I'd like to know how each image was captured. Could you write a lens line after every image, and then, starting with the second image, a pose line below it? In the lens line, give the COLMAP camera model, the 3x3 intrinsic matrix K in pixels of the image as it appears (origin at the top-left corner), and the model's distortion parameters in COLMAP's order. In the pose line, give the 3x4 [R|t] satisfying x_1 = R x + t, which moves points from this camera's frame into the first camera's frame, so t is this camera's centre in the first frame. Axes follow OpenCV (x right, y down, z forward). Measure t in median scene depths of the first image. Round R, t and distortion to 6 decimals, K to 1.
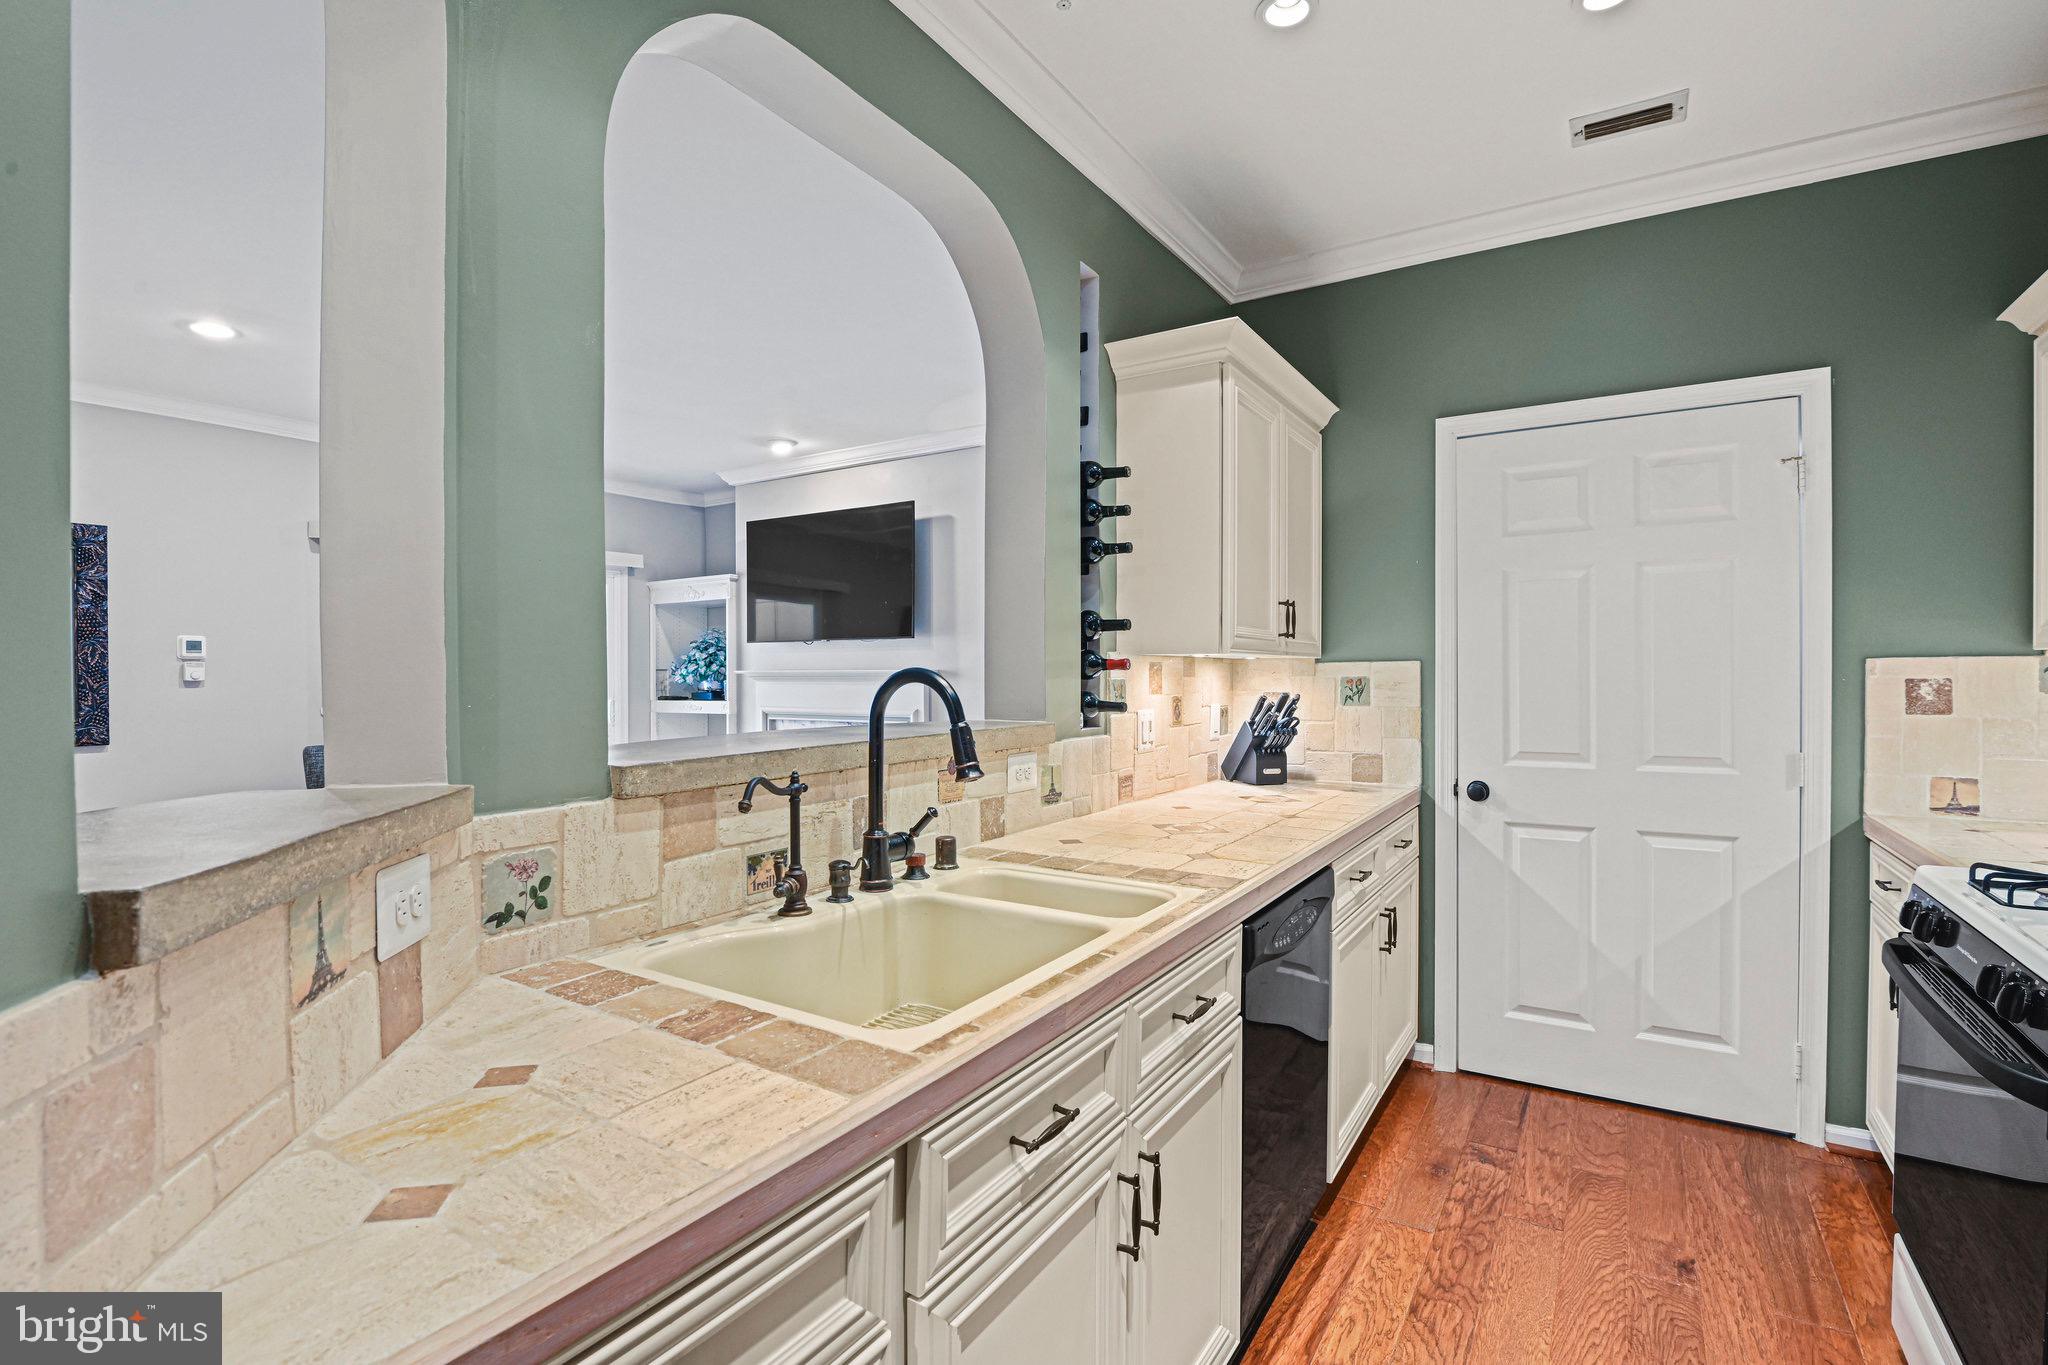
lens RADIAL K [[959.5, 0, 1027.1], [0, 959.5, 673.8], [0, 0, 1]] dist [-0.006836, -0.008716]
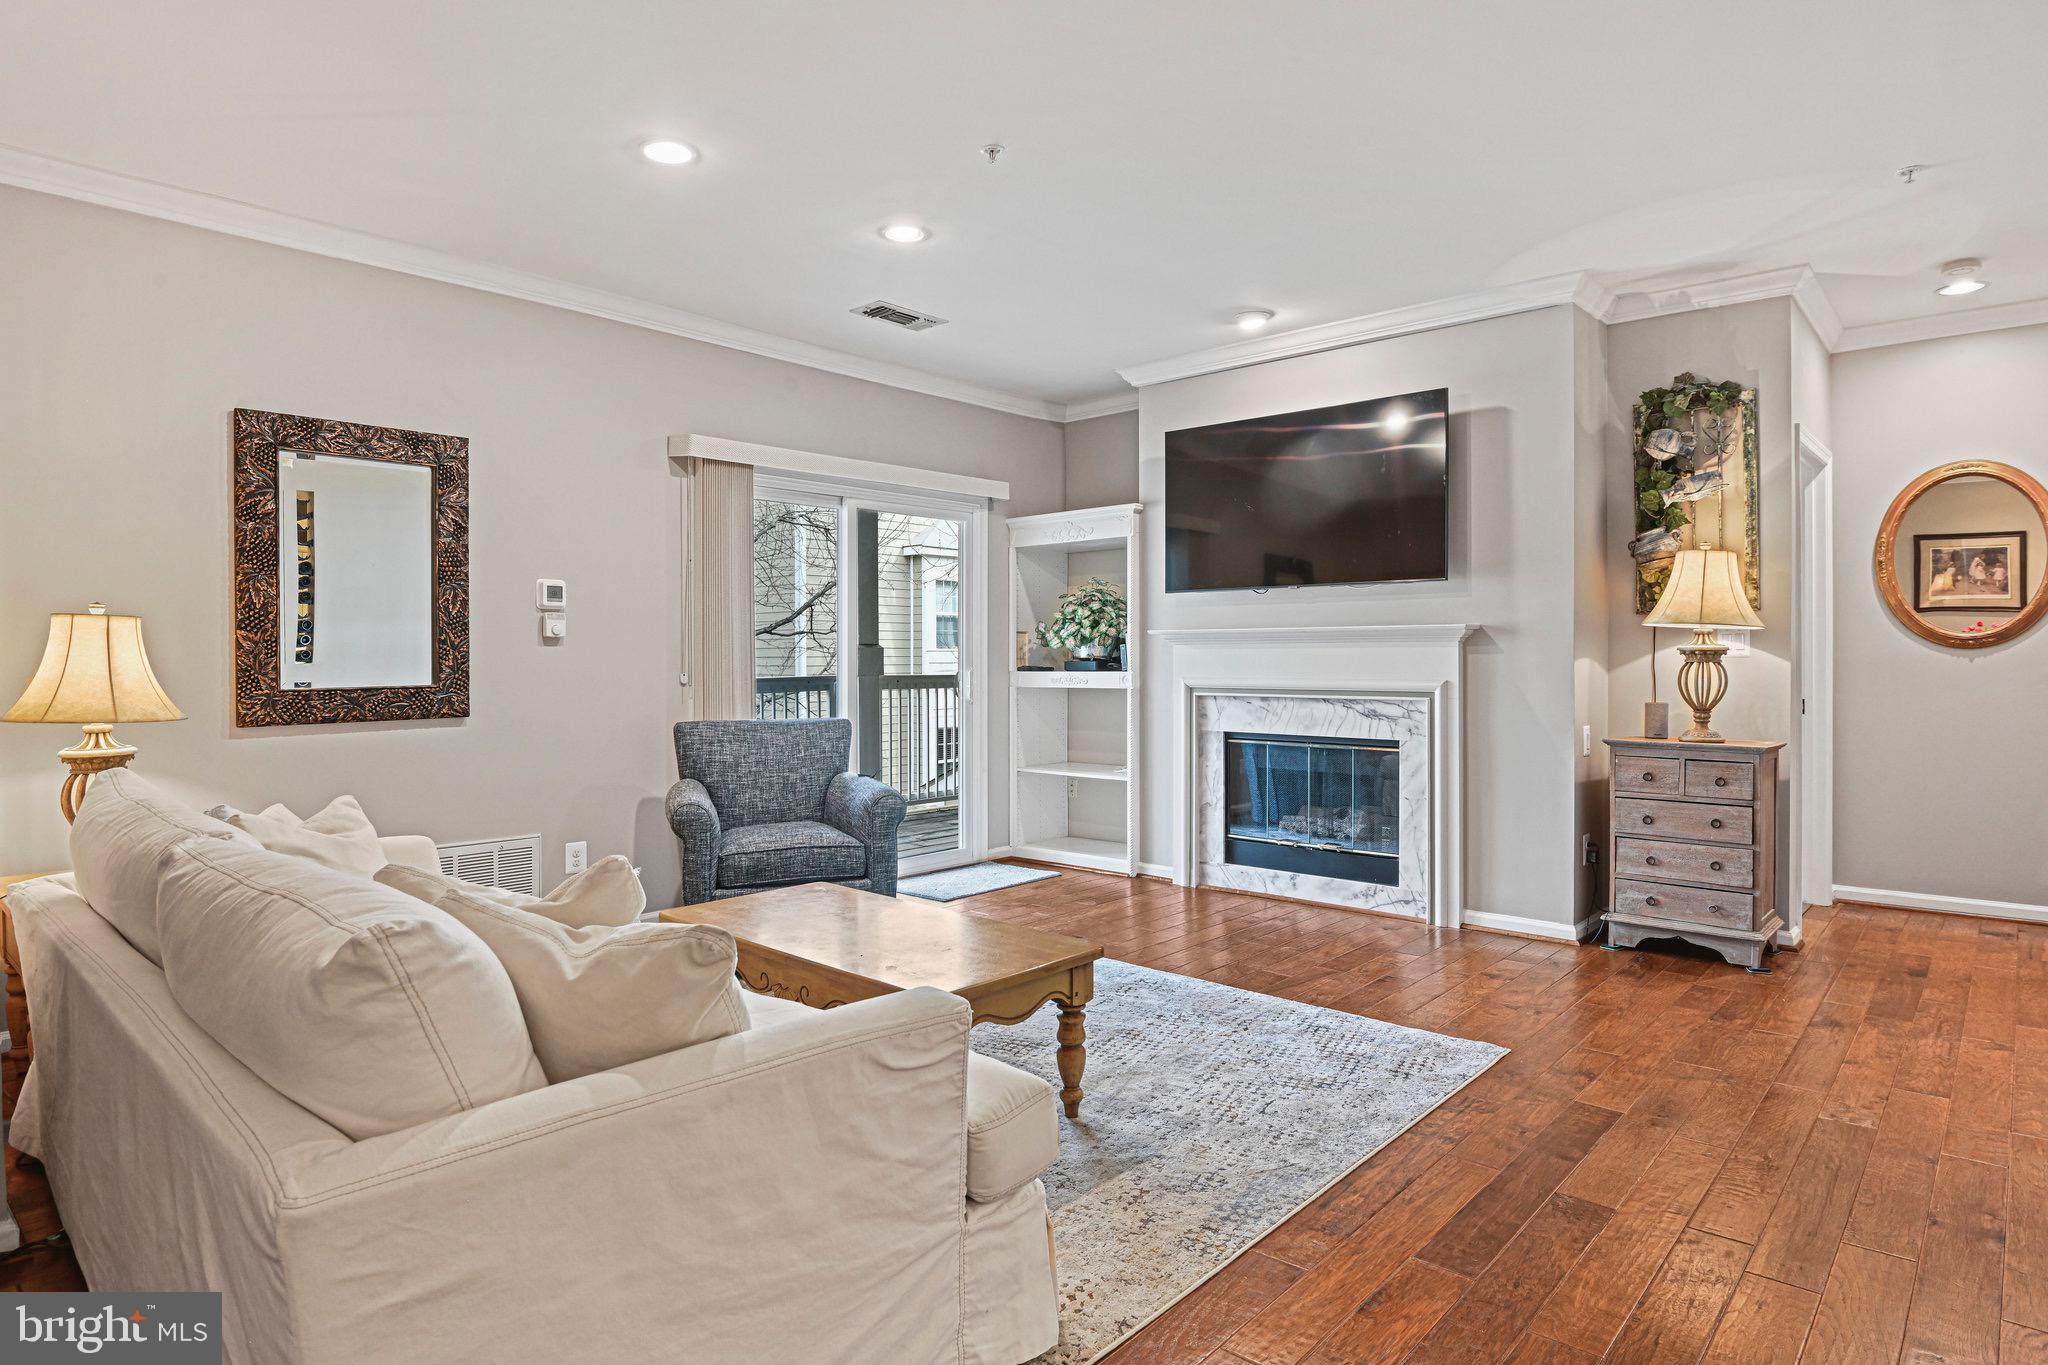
lens RADIAL K [[1148.0, 0, 1021.0], [0, 1148.0, 651.3], [0, 0, 1]] dist [-0.002687, -0.000225]
pose [[0.986890, 0.000376, -0.161393, -0.258223], [-0.001134, 0.999989, -0.004605, 0.017421], [0.161390, 0.004727, 0.986879, 0.095002]]
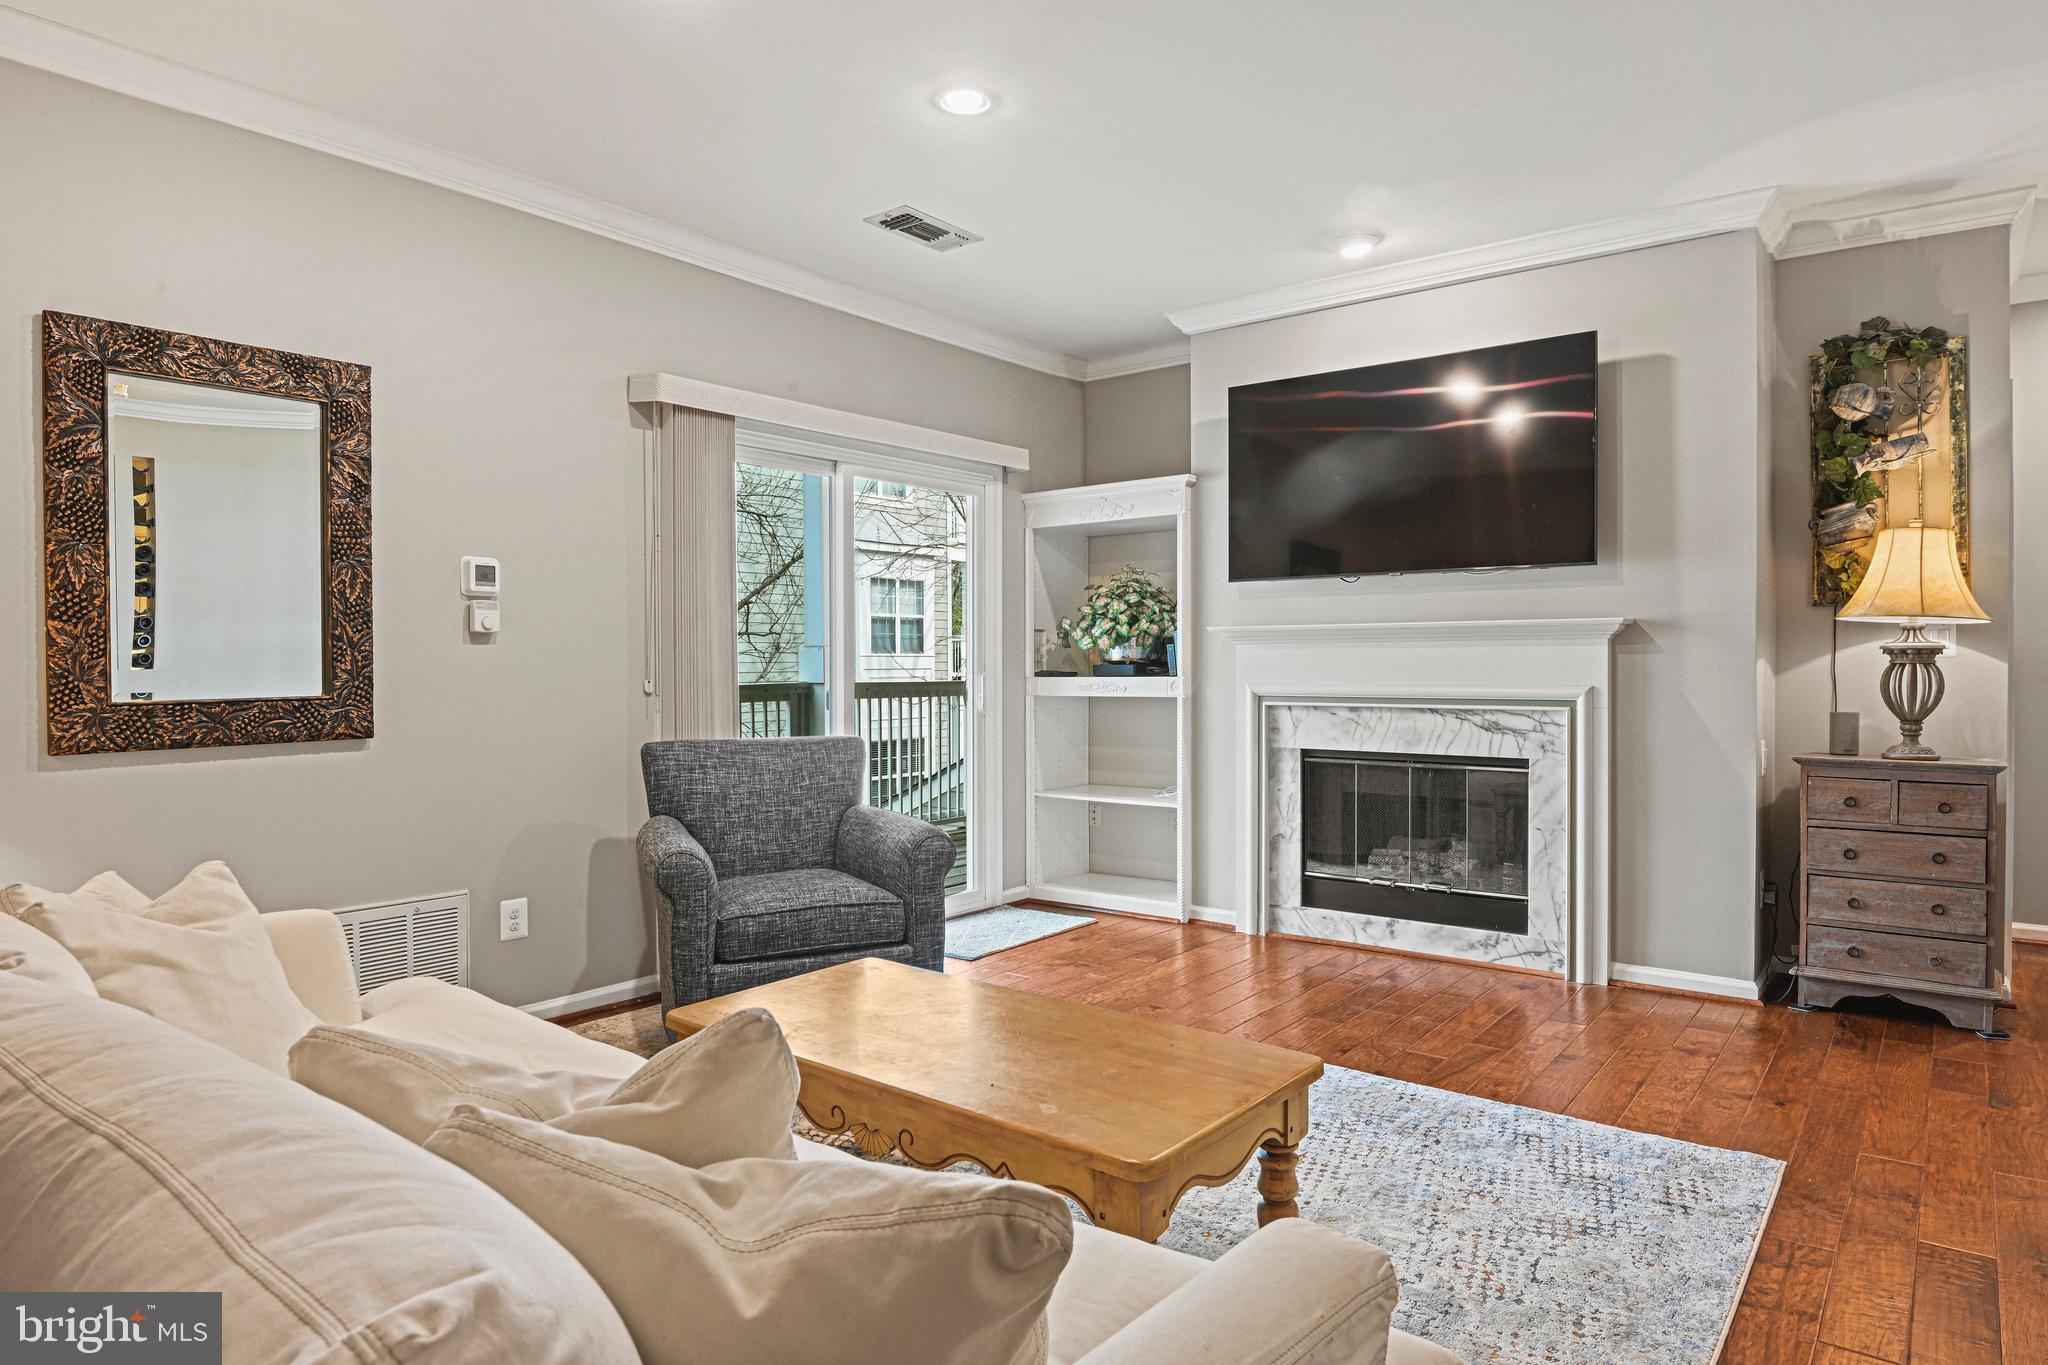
lens RADIAL K [[1220.1, 0, 1025.3], [0, 1220.1, 667.5], [0, 0, 1]] dist [-0.009337, -0.003207]
pose [[0.995870, 0.000159, -0.090793, -0.351300], [0.000166, 0.999994, 0.003575, 0.020231], [0.090793, -0.003576, 0.995863, 0.199100]]
